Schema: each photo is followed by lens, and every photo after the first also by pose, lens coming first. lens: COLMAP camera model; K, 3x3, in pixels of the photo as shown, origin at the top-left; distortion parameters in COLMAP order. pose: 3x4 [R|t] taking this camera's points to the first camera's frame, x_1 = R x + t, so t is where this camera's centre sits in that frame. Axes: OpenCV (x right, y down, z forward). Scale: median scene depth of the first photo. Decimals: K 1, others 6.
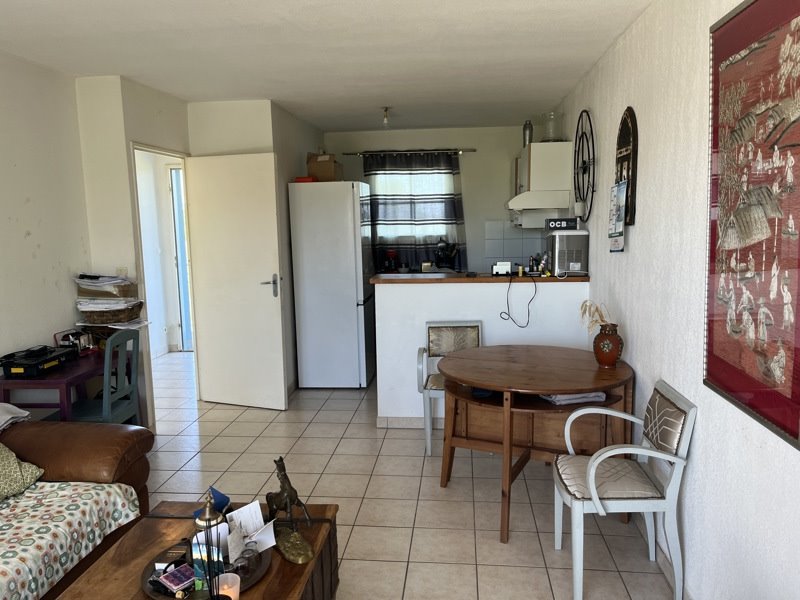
lens RADIAL K [[603.8, 0, 400.4], [0, 603.8, 299.3], [0, 0, 1]] dist [0.025717, -0.001481]
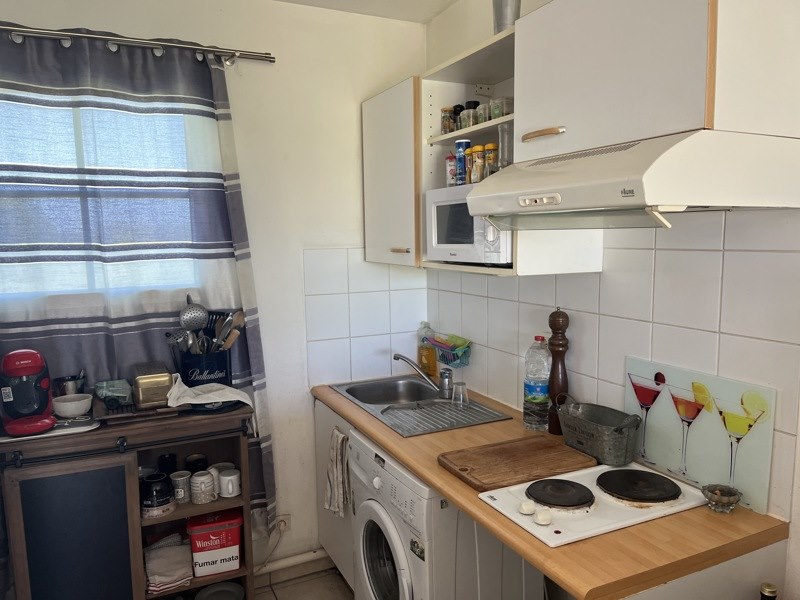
lens RADIAL K [[603.8, 0, 397.4], [0, 603.8, 305.4], [0, 0, 1]] dist [0.025717, -0.001481]
pose [[0.846326, -0.057842, 0.529515, -0.016918], [0.070288, 0.997521, -0.003376, -0.086955], [-0.528007, 0.040076, 0.848294, 0.636056]]
